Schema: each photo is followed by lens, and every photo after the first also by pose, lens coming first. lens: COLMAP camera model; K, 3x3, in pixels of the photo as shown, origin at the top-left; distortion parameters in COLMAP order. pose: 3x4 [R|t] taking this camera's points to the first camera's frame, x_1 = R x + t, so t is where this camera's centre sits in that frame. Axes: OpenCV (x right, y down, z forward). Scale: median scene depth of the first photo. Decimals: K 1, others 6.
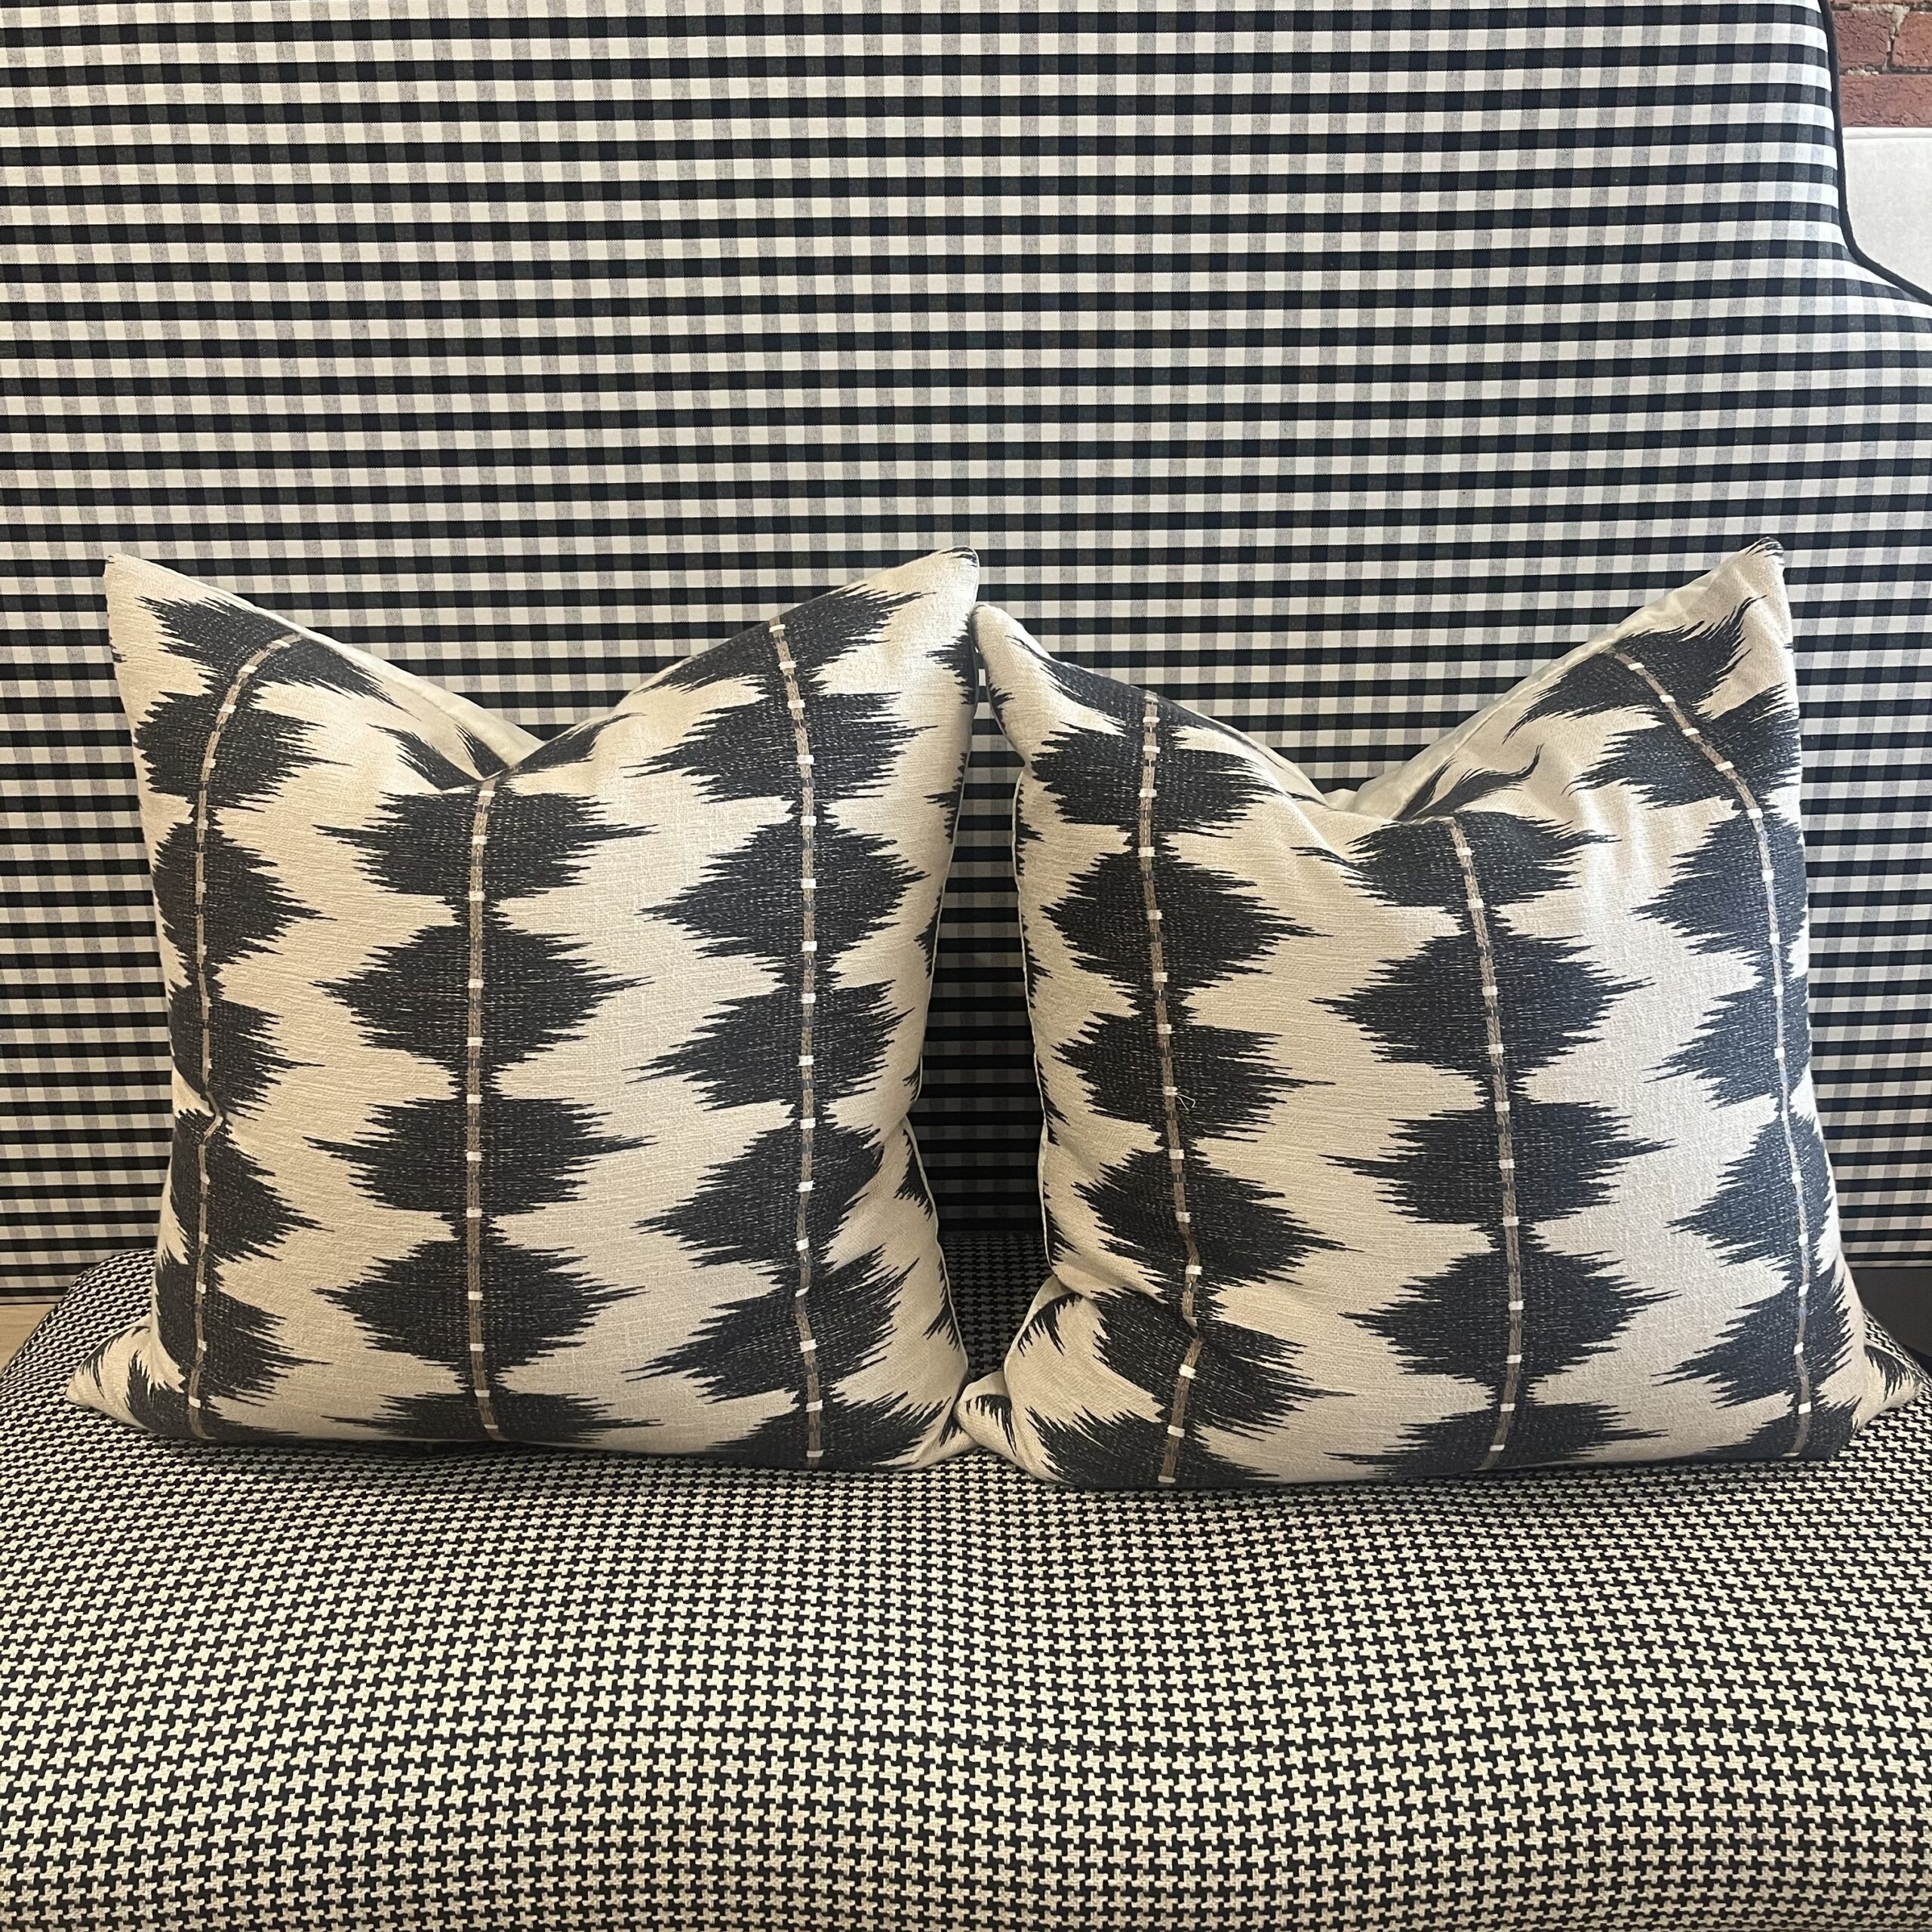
lens RADIAL K [[1964.2, 0, 972.8], [0, 1964.2, 967.3], [0, 0, 1]] dist [0.002672, 0.000000]
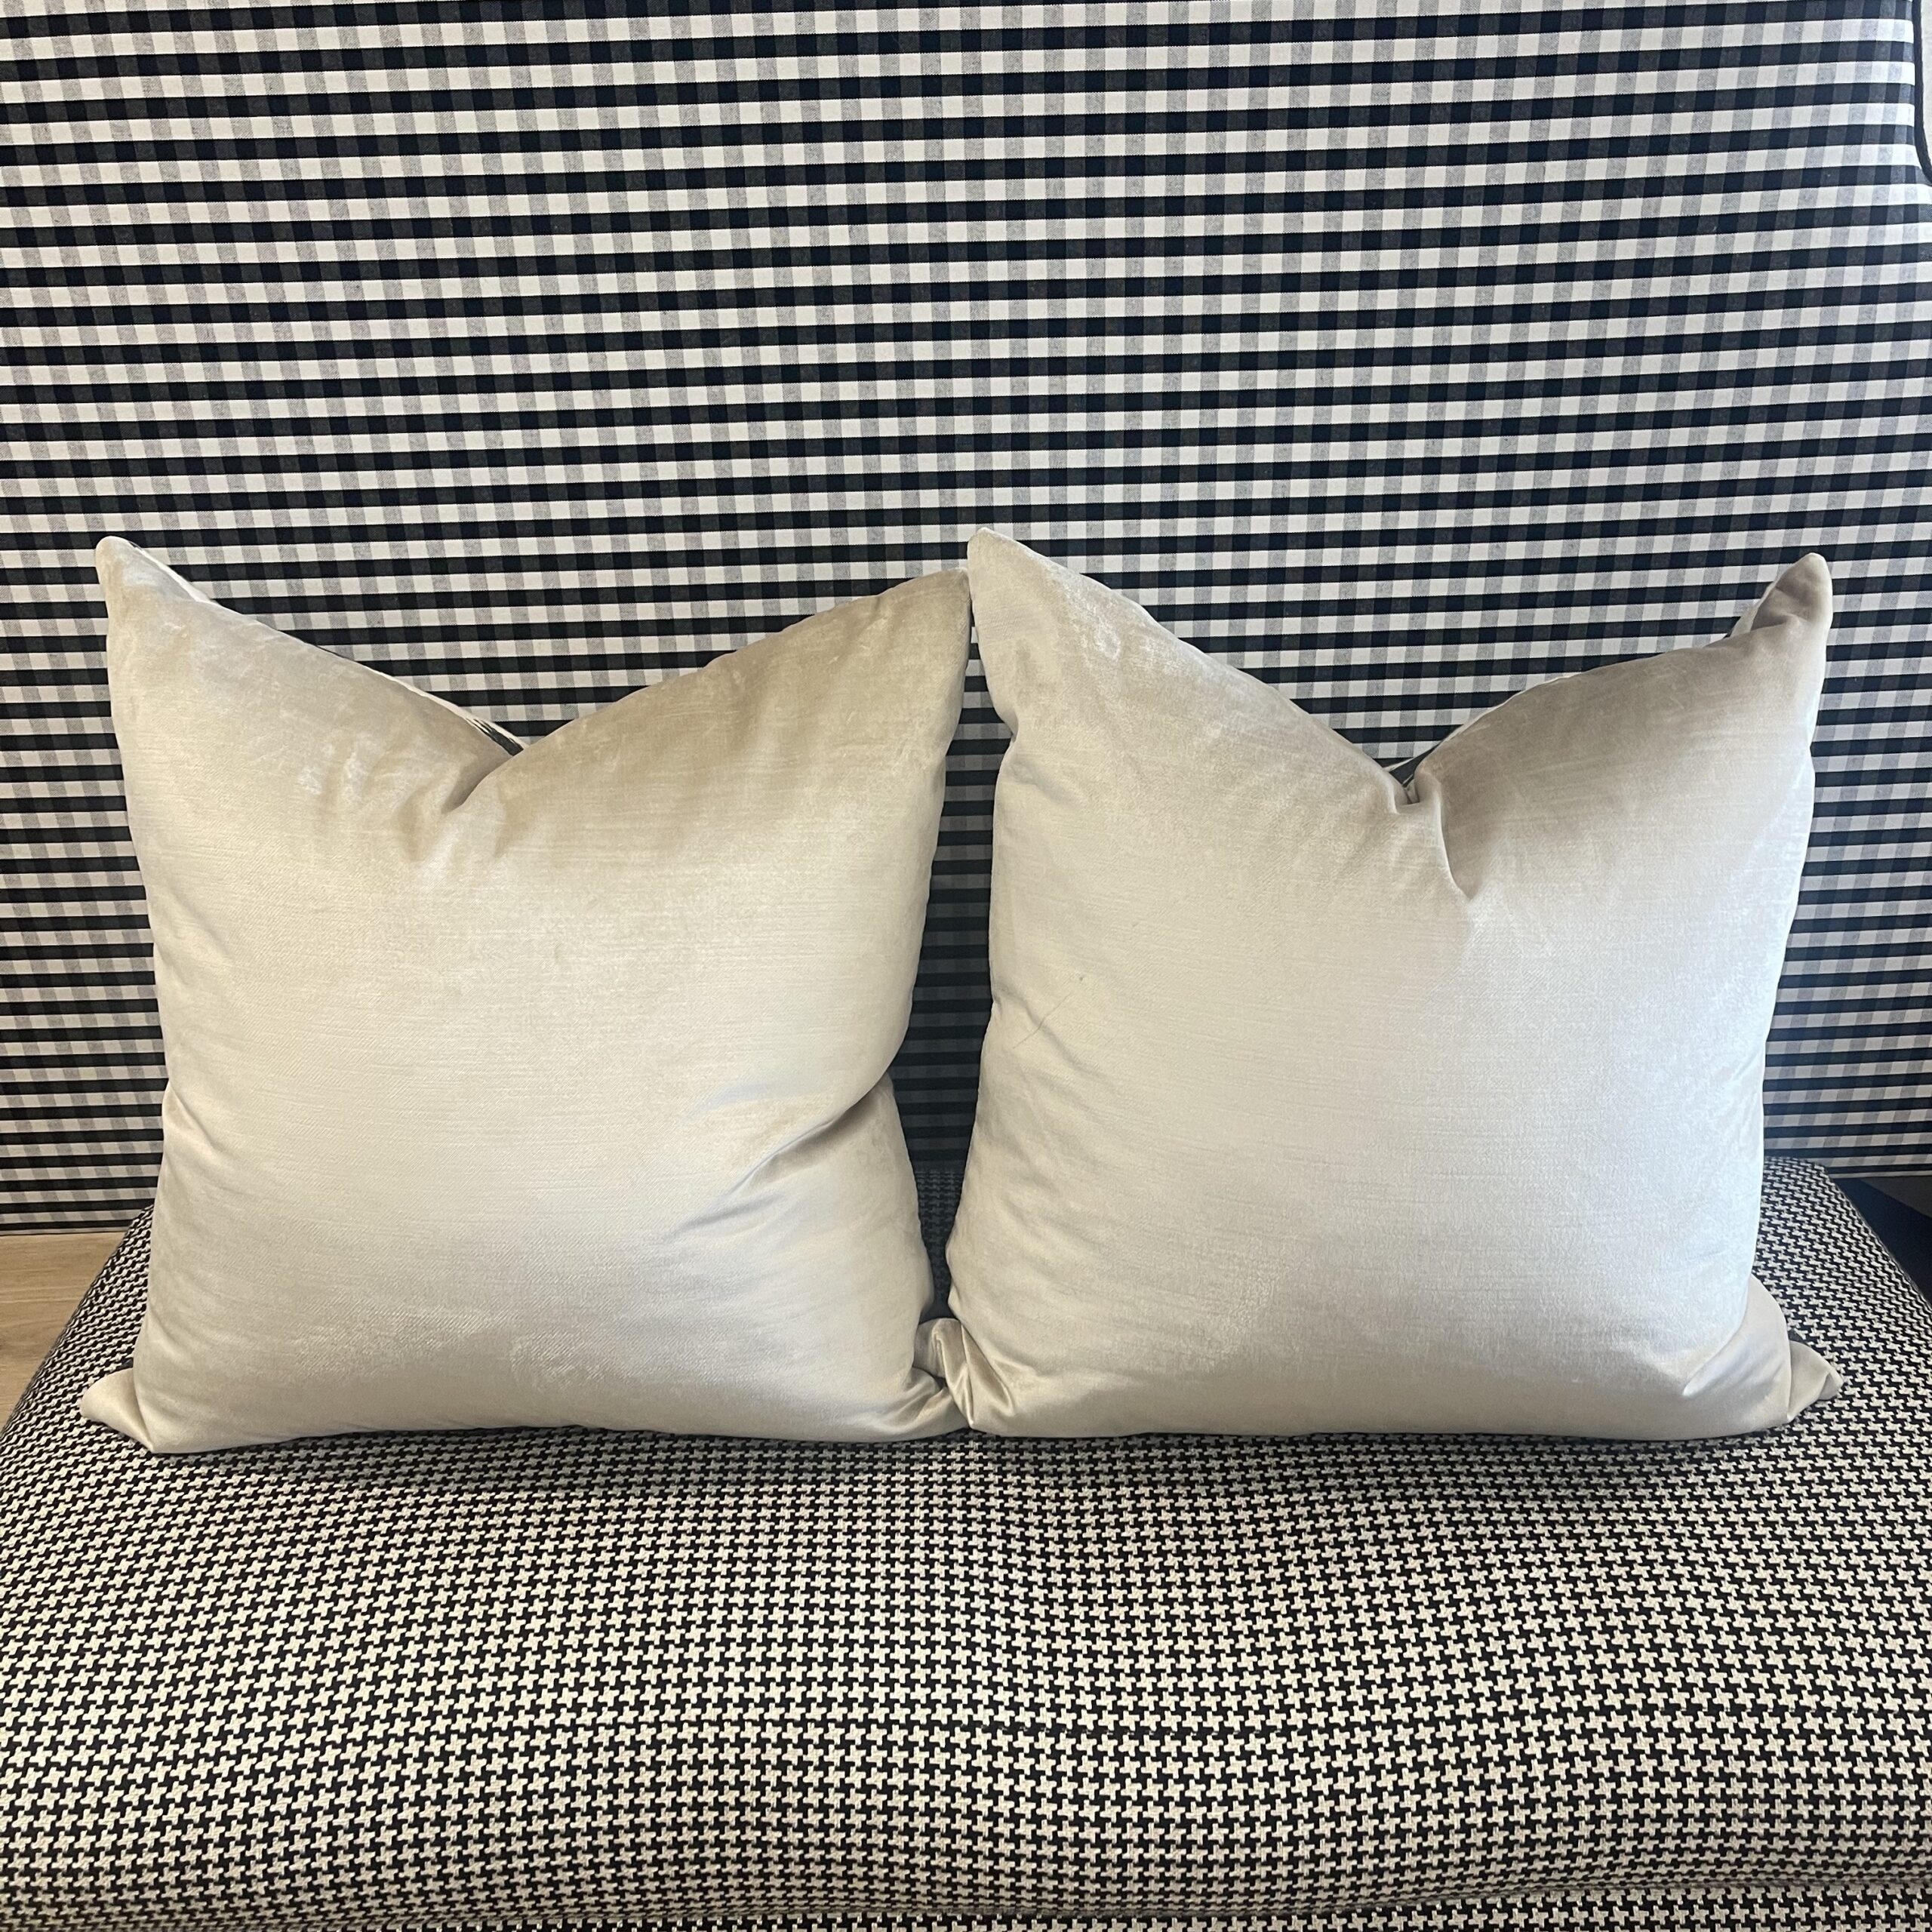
lens RADIAL K [[1964.2, 0, 957.8], [0, 1964.2, 971.9], [0, 0, 1]] dist [0.002672, 0.000000]
pose [[0.999858, -0.012638, -0.011128, -0.014603], [0.014238, 0.987332, 0.158029, -0.181326], [0.008990, -0.158165, 0.987372, 0.007585]]
